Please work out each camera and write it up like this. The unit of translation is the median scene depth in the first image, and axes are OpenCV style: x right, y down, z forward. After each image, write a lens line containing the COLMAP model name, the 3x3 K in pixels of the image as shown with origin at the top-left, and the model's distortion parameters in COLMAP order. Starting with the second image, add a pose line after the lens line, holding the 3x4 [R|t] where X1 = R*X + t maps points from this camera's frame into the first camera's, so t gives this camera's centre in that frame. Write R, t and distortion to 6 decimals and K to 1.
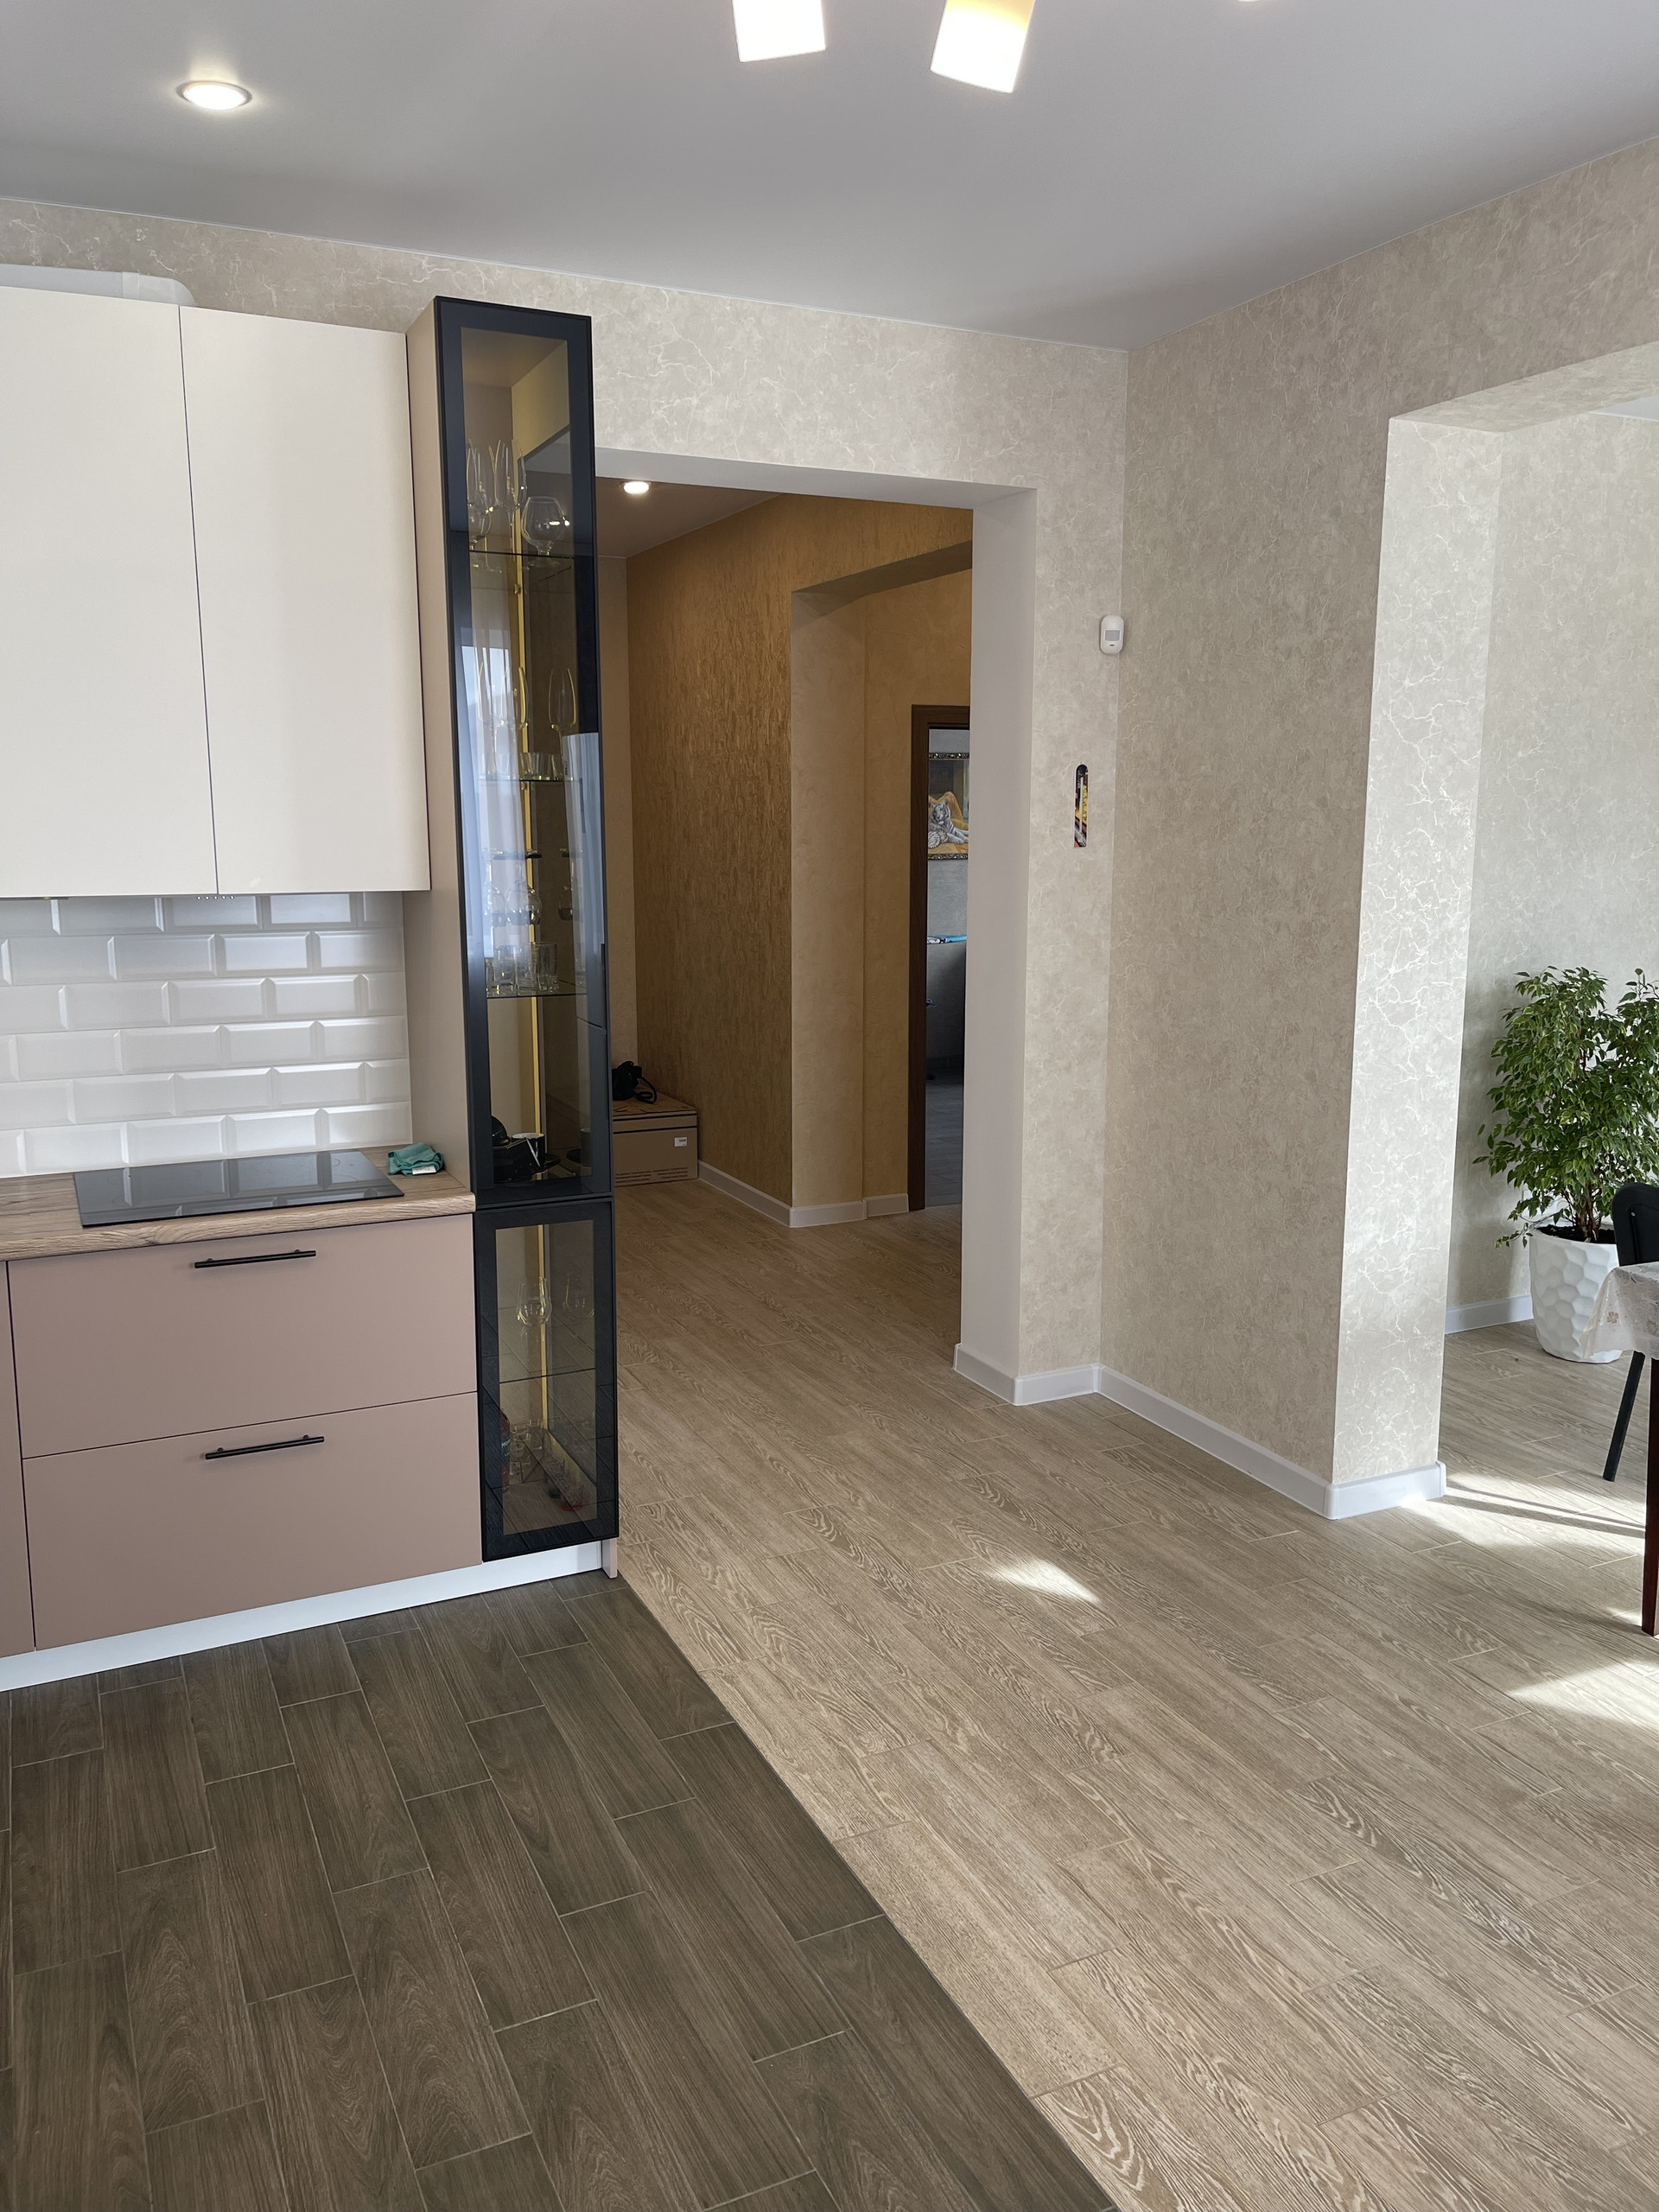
lens RADIAL K [[1657.6, 0, 813.2], [0, 1657.6, 1093.7], [0, 0, 1]] dist [0.064733, -0.088938]
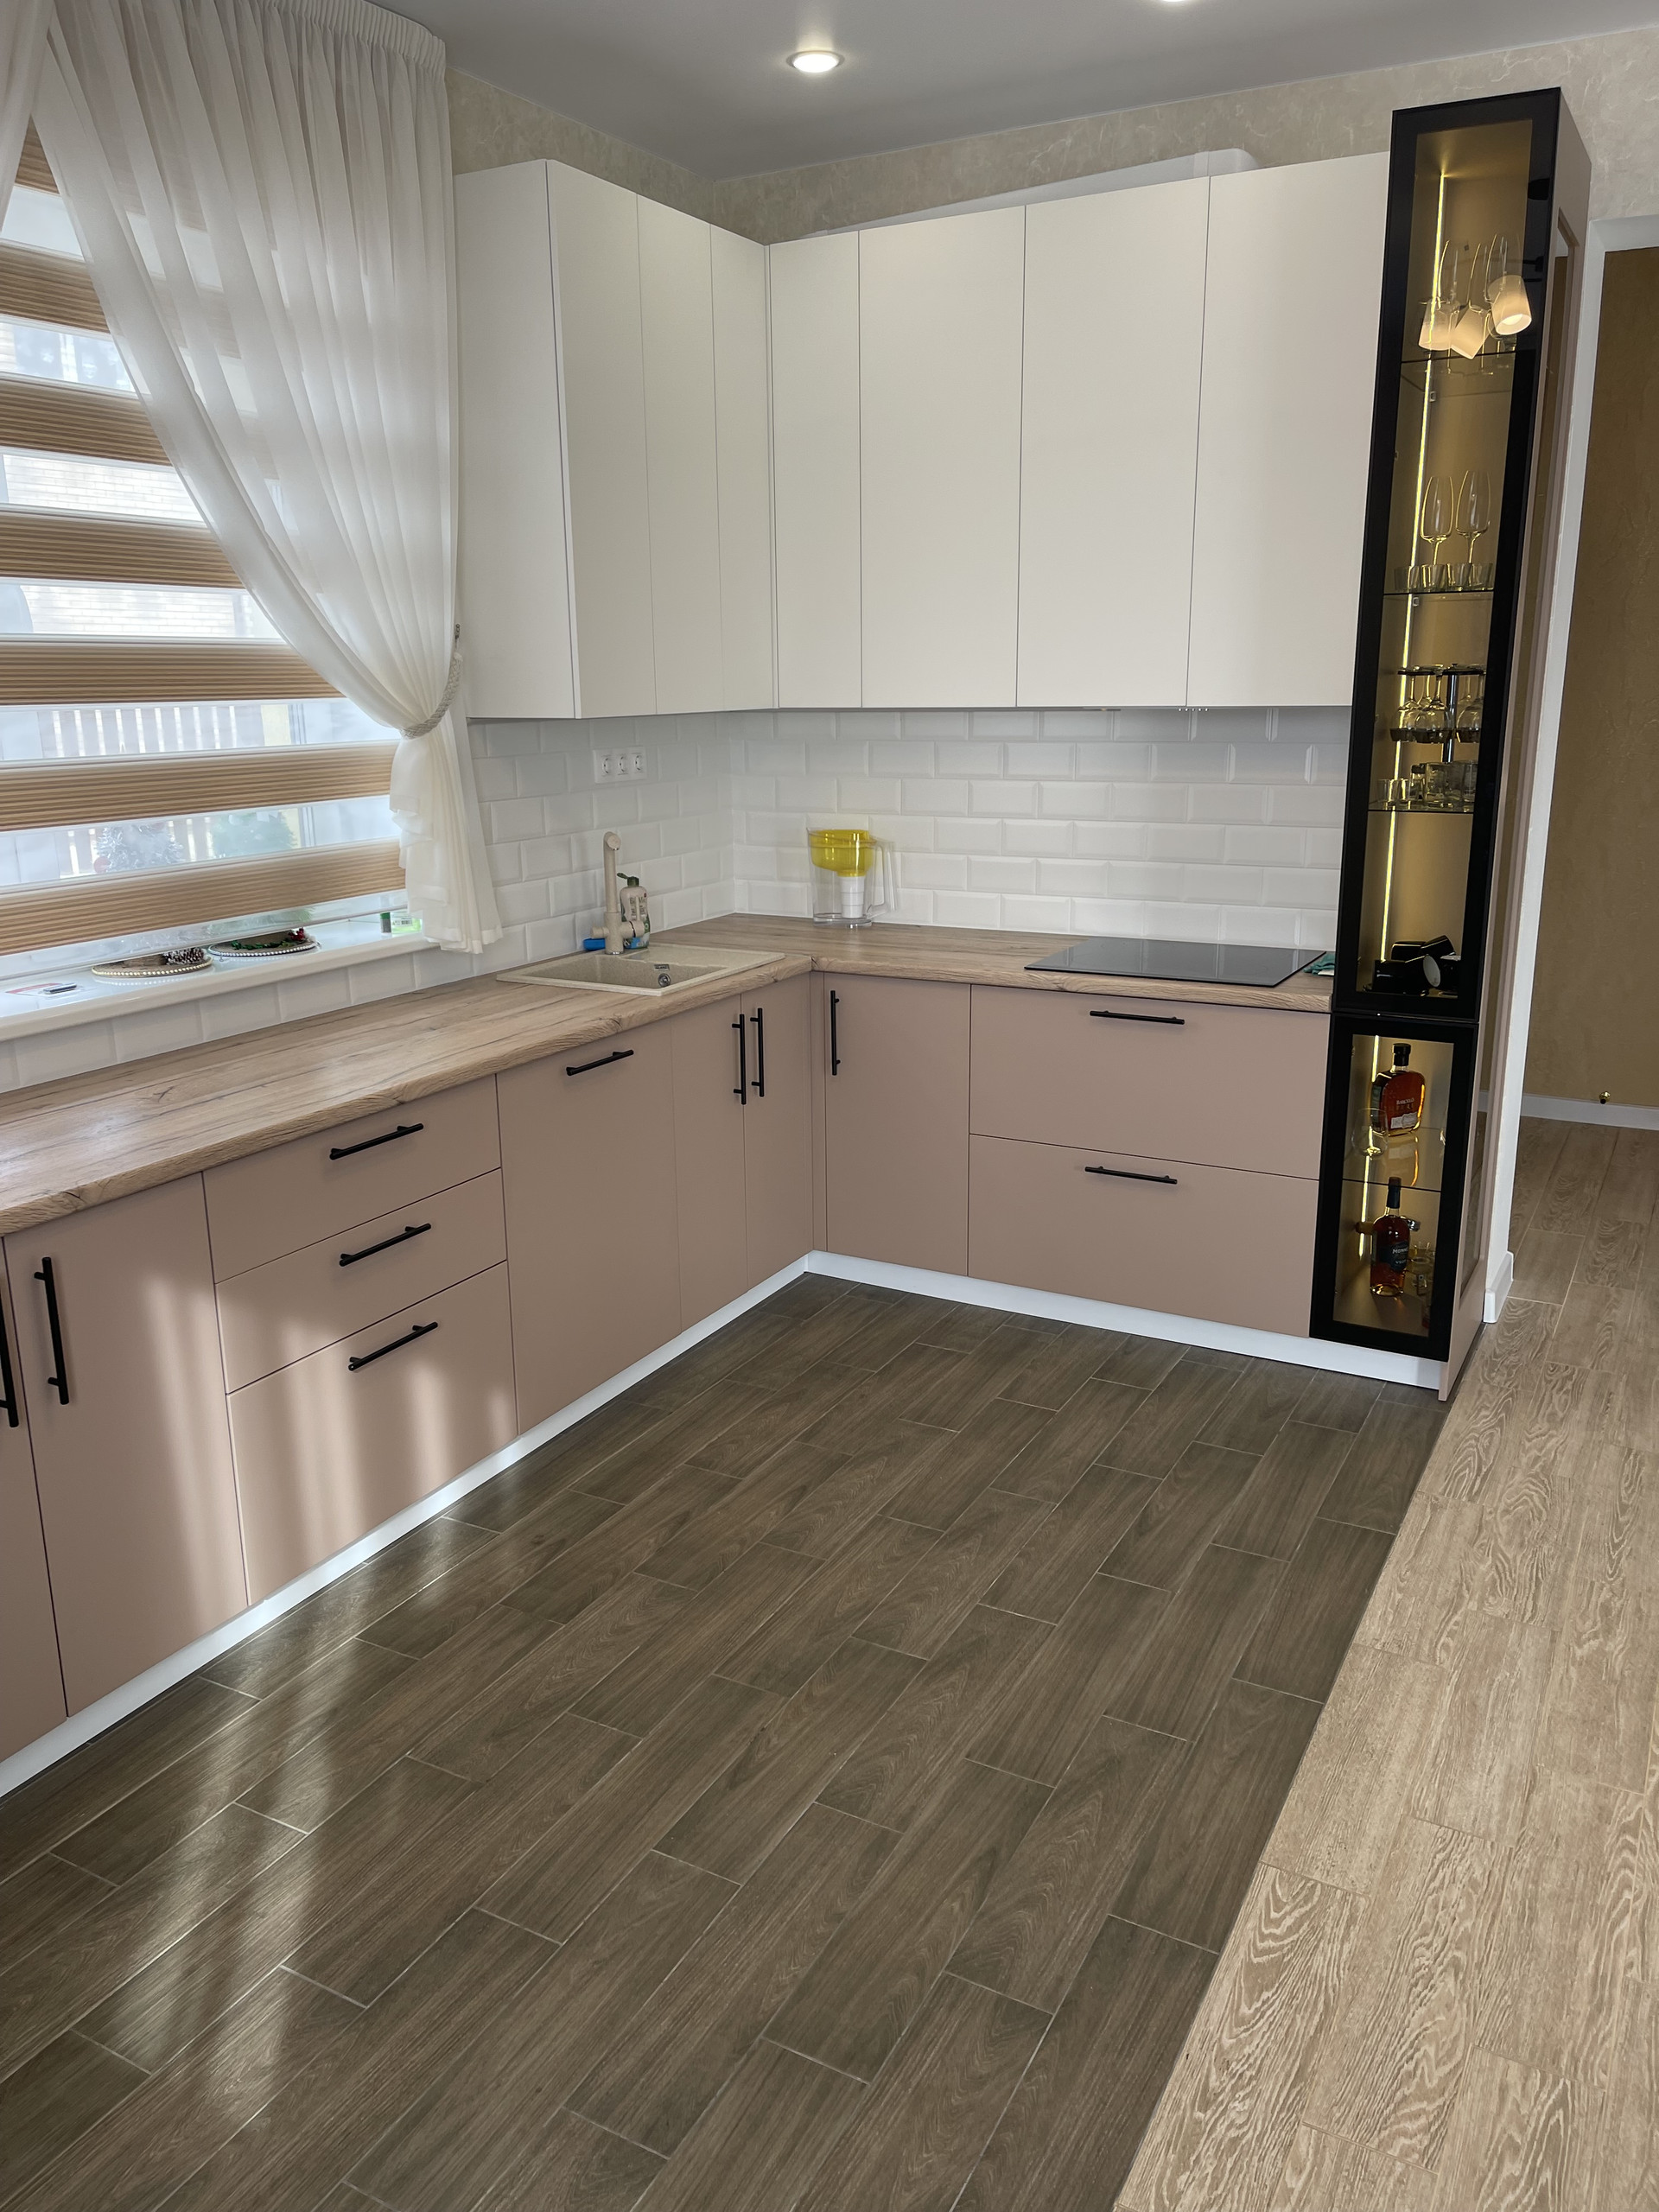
lens RADIAL K [[1657.6, 0, 808.9], [0, 1657.6, 1110.0], [0, 0, 1]] dist [0.064733, -0.088938]
pose [[0.585046, 0.202341, -0.785353, 0.531941], [-0.121056, 0.979315, 0.162134, -0.000719], [0.801914, 0.000216, 0.597439, 0.109159]]
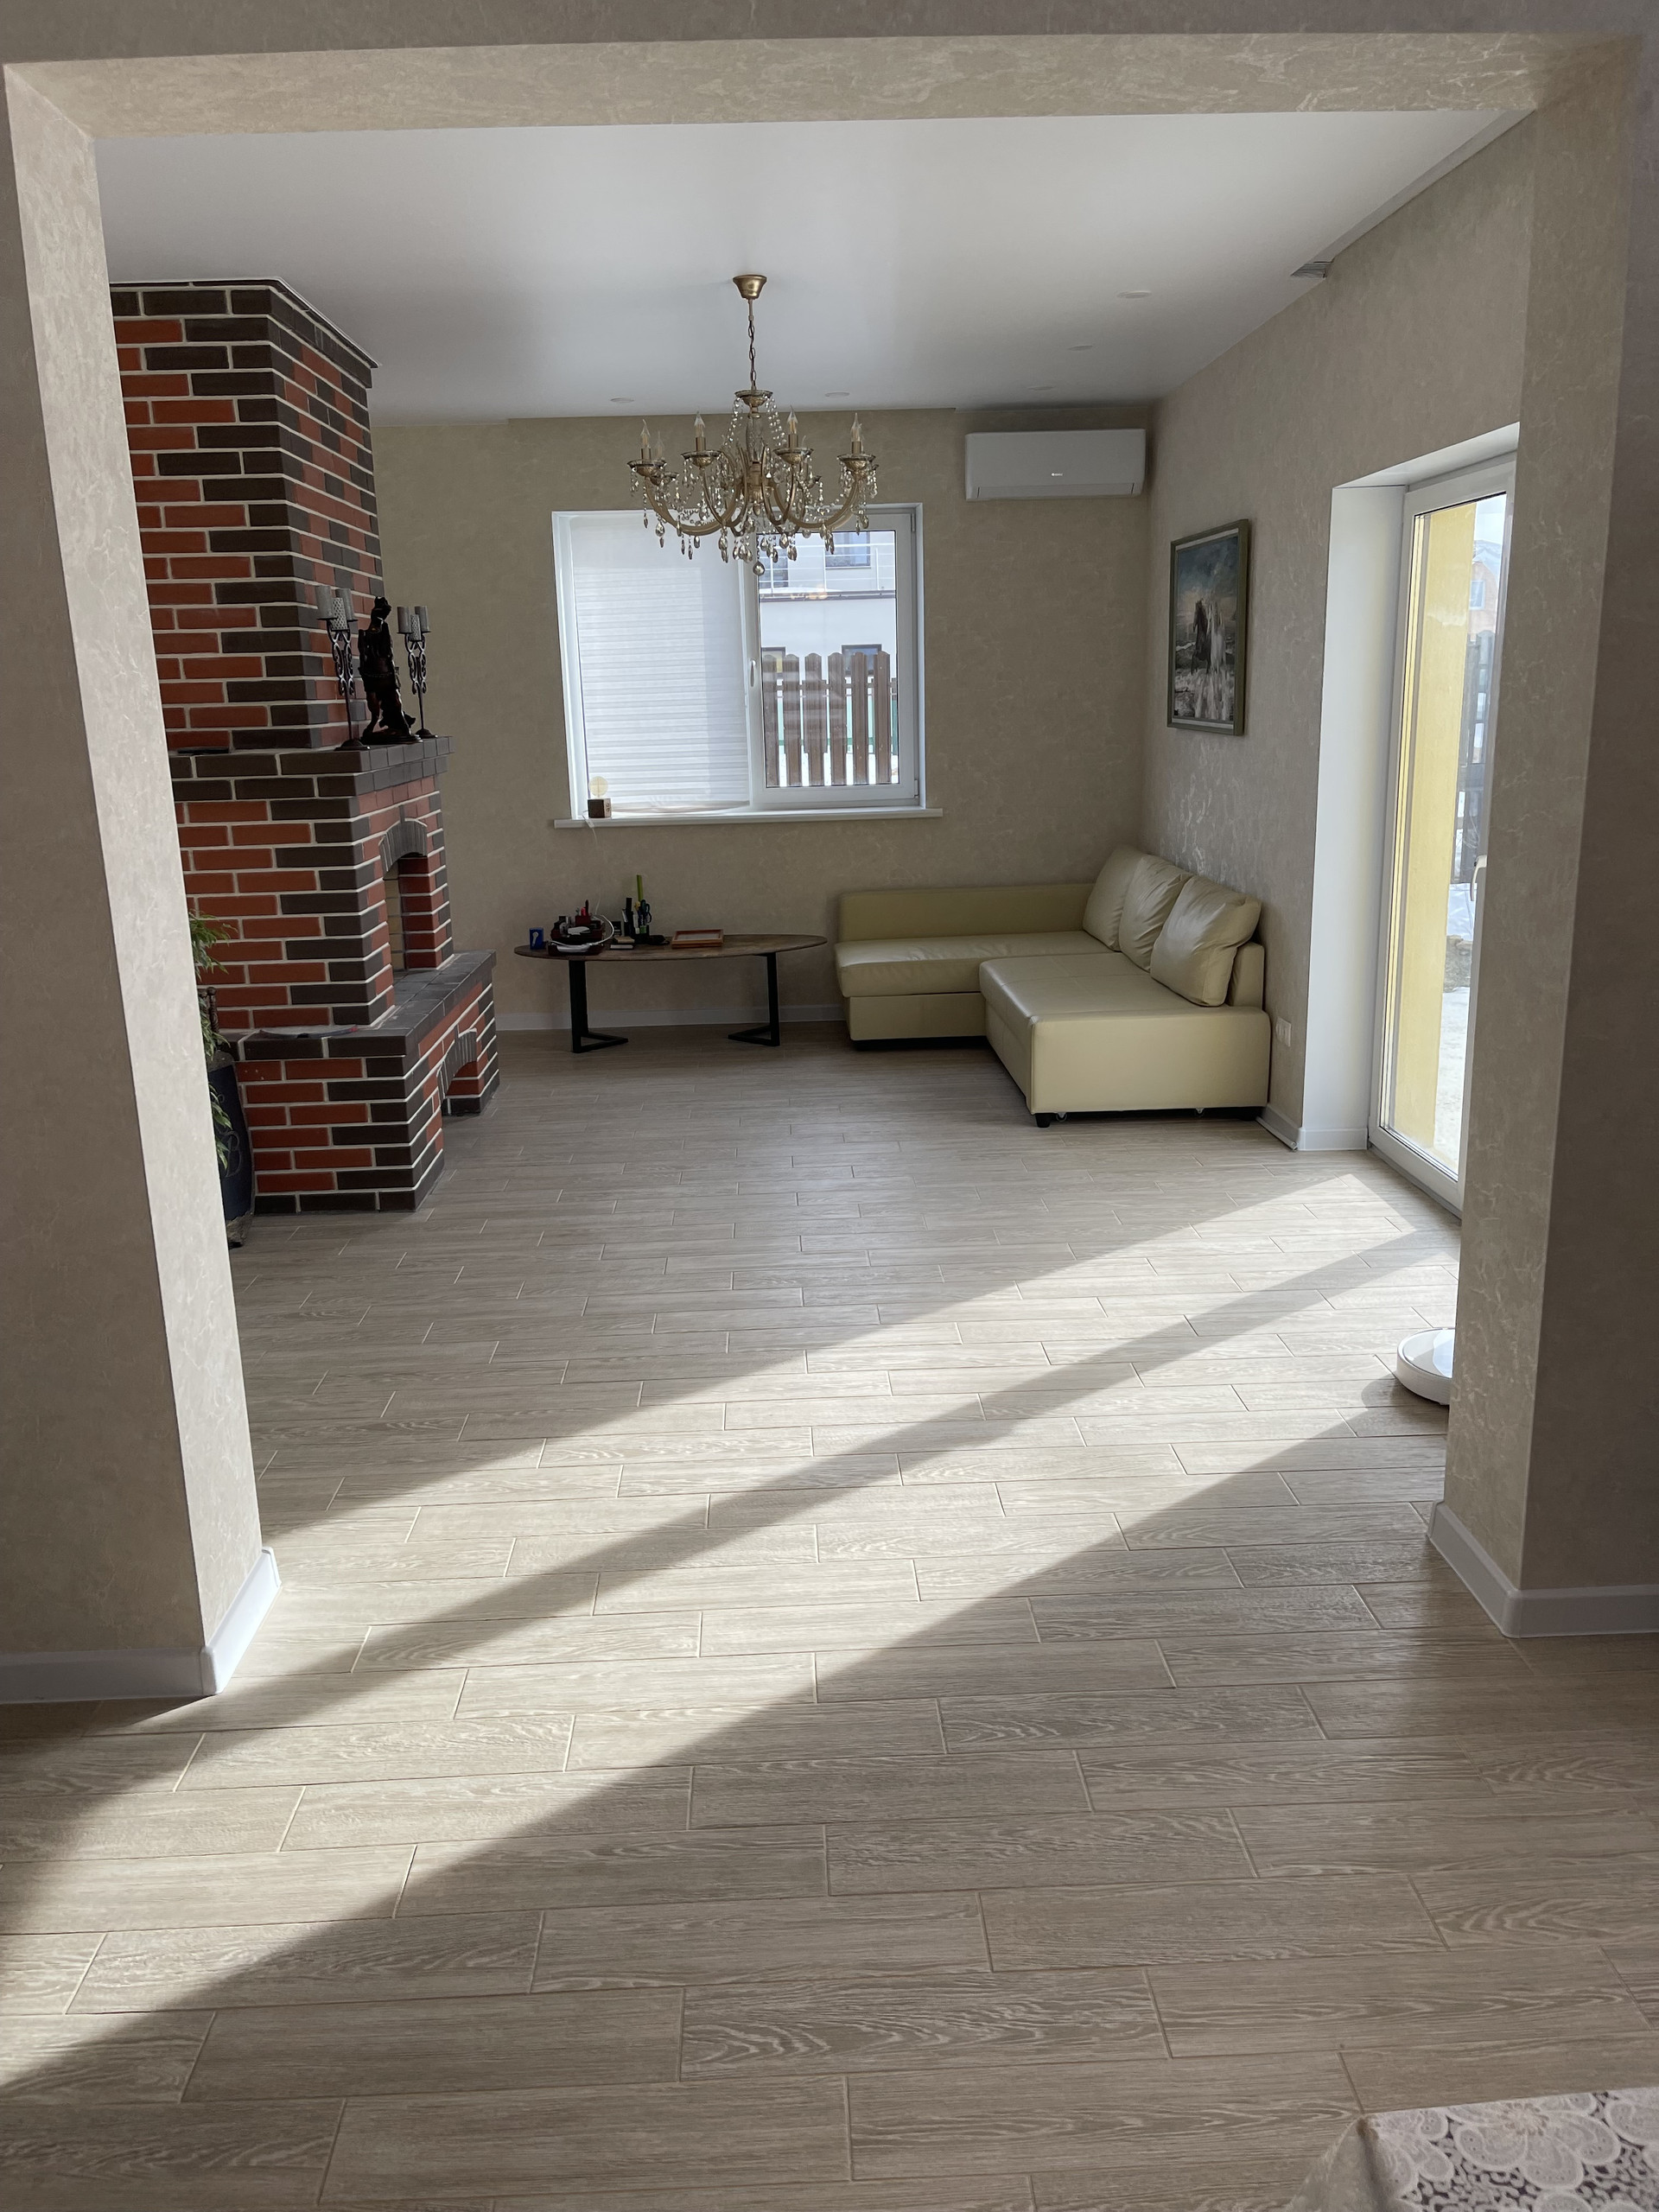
lens RADIAL K [[1657.6, 0, 815.0], [0, 1657.6, 1104.2], [0, 0, 1]] dist [0.064733, -0.088938]
pose [[0.396598, -0.233234, 0.887869, -0.231774], [0.180037, 0.968165, 0.173907, -0.094379], [-0.900165, 0.090878, 0.425963, 0.610878]]
